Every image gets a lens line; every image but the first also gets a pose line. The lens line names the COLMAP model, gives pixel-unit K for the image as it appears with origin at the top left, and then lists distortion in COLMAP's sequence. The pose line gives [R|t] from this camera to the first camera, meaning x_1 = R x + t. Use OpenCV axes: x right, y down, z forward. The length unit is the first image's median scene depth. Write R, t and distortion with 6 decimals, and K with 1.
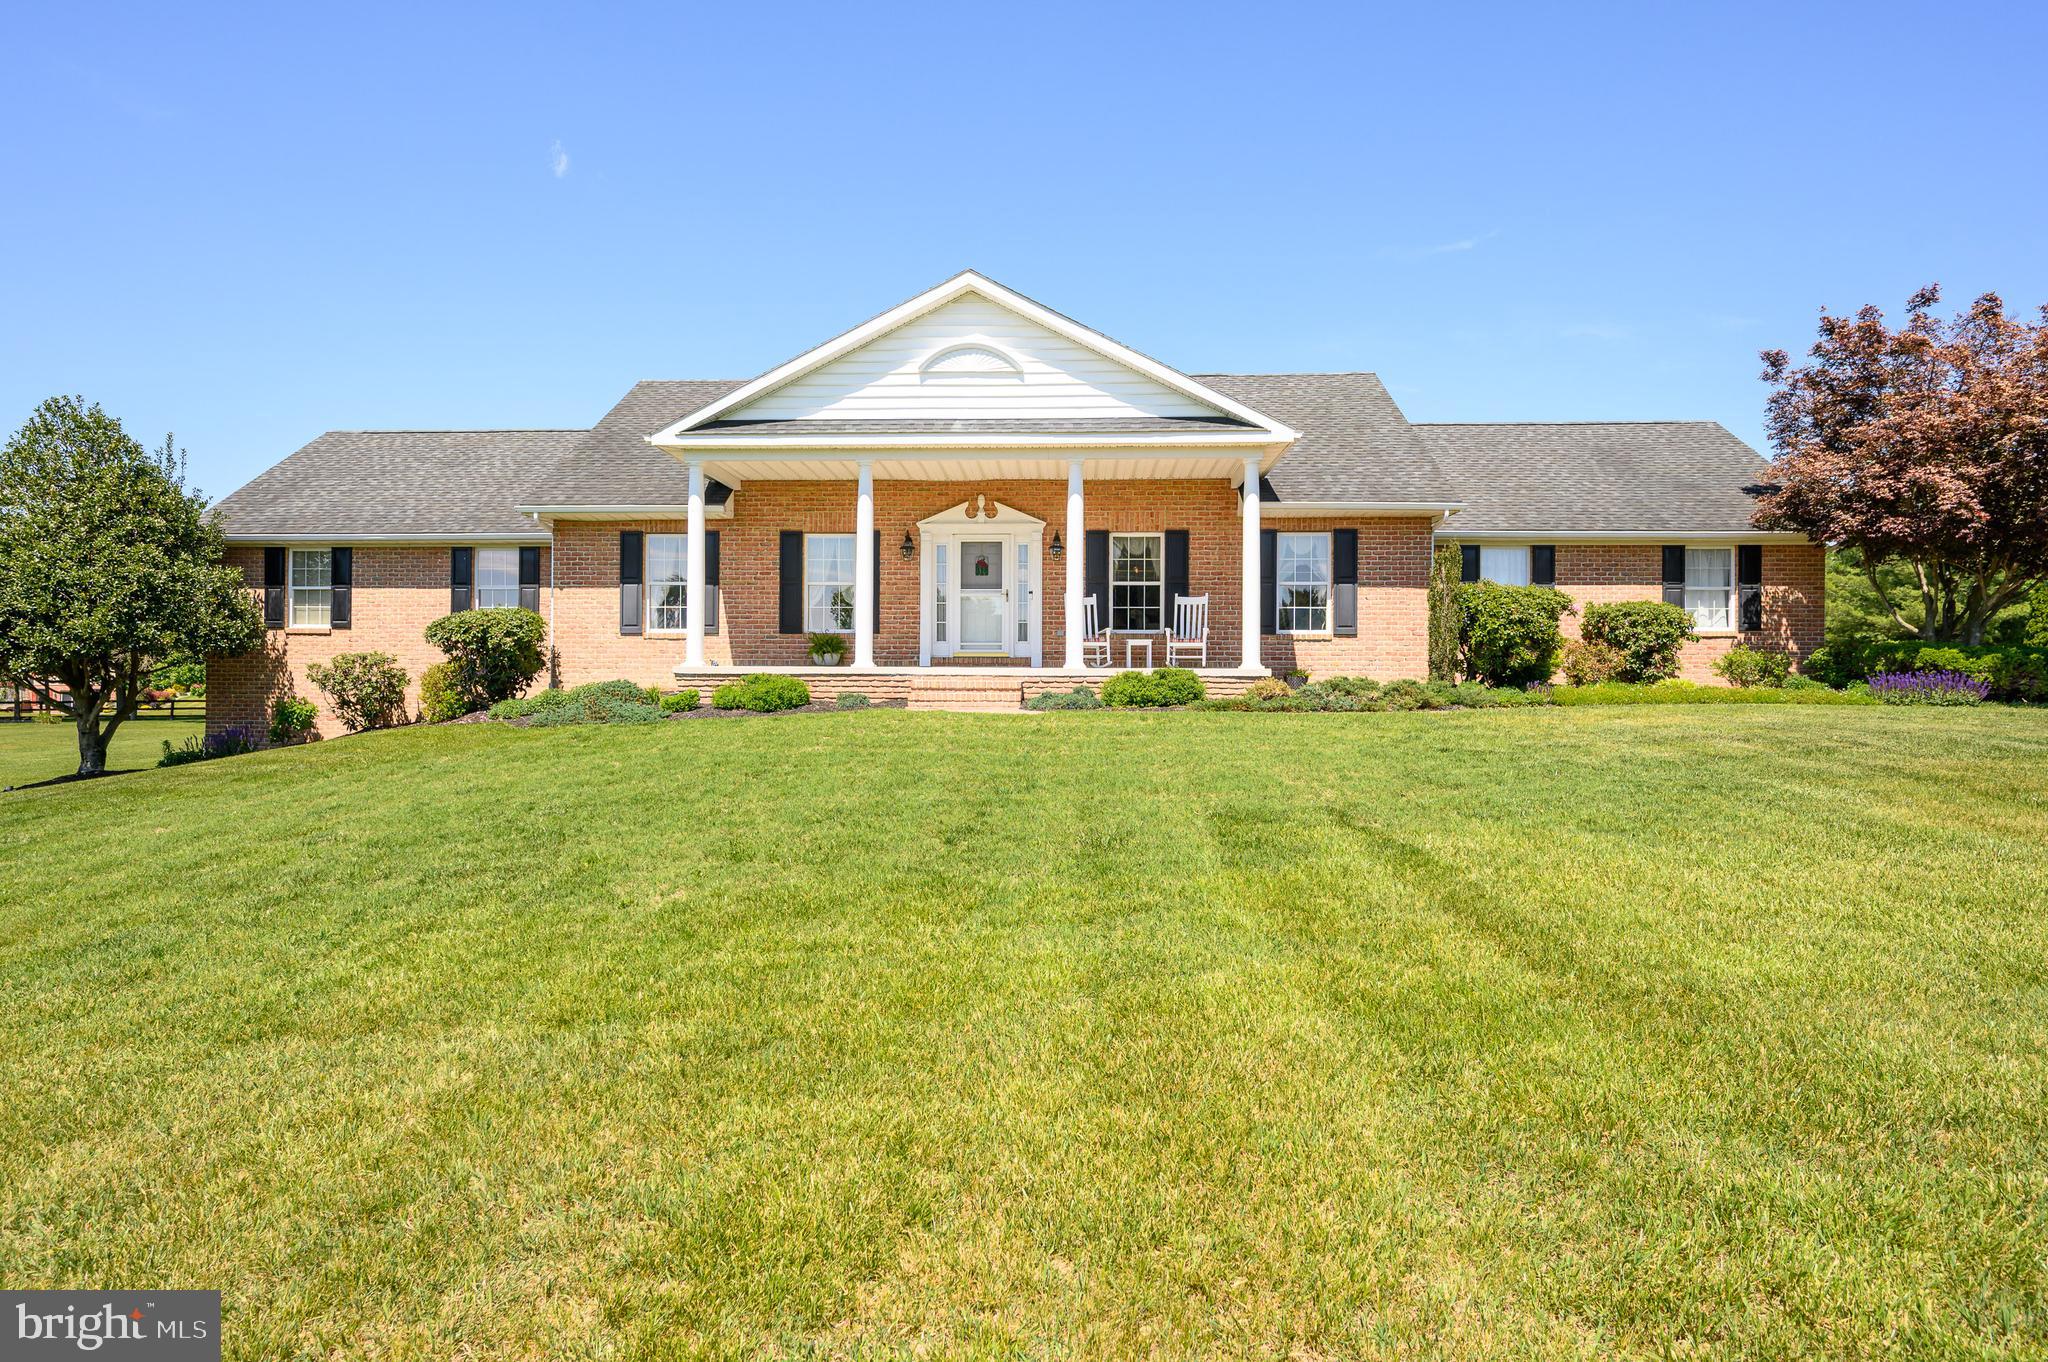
lens RADIAL K [[1075.7, 0, 1066.3], [0, 1075.7, 676.9], [0, 0, 1]] dist [-0.004163, 0.000509]
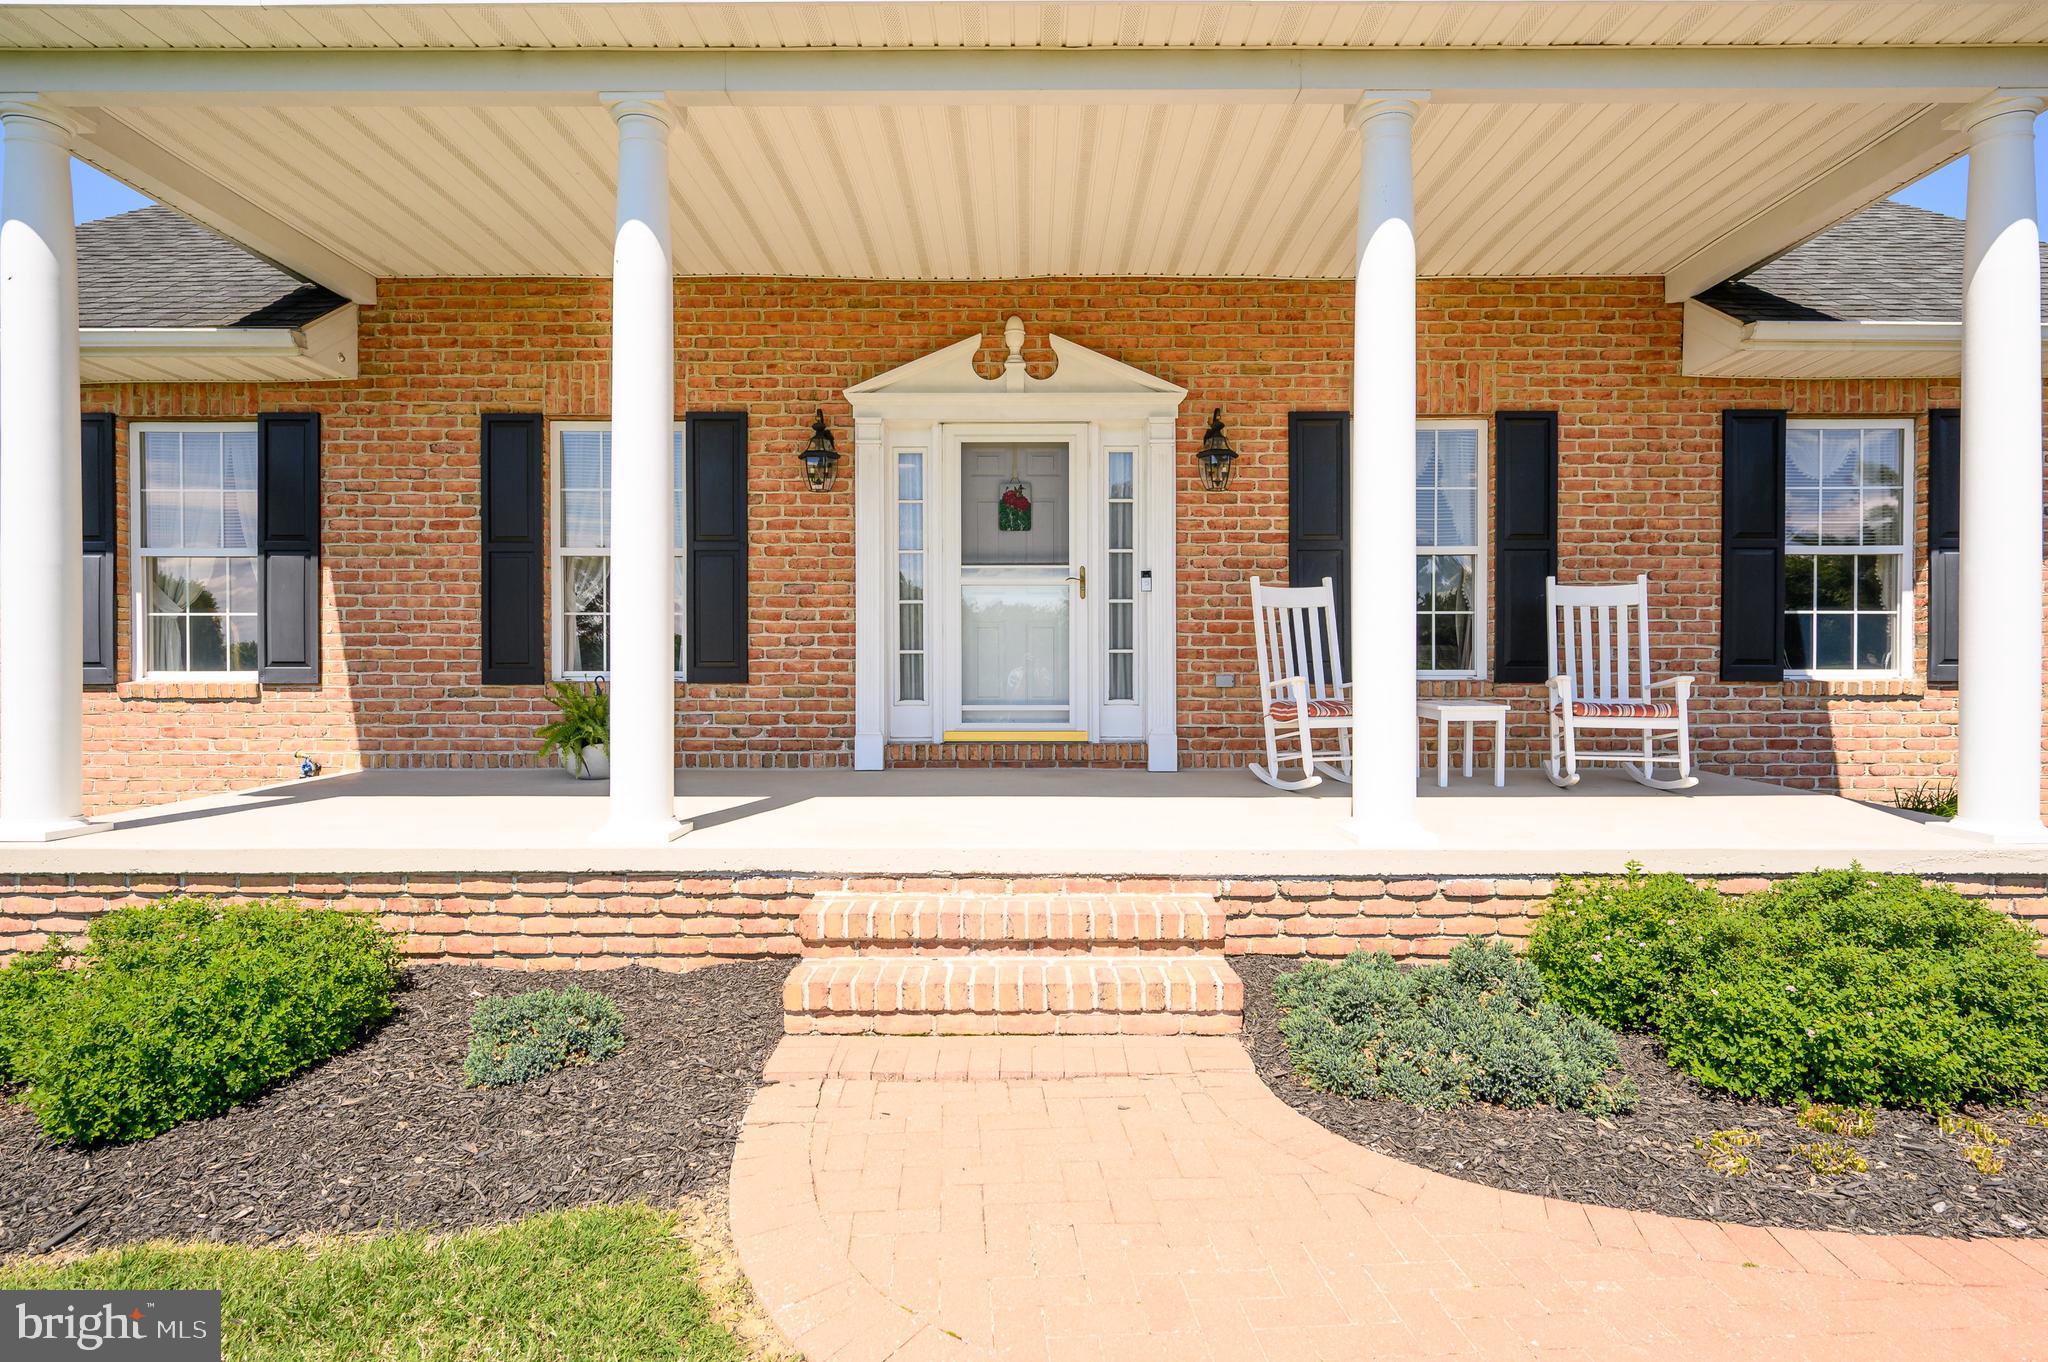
lens RADIAL K [[1075.7, 0, 1063.5], [0, 1075.7, 675.3], [0, 0, 1]] dist [-0.004163, 0.000509]
pose [[0.999480, -0.004813, 0.031884, -0.074603], [0.004416, 0.999912, 0.012536, -0.047441], [-0.031941, -0.012389, 0.999413, 0.617902]]
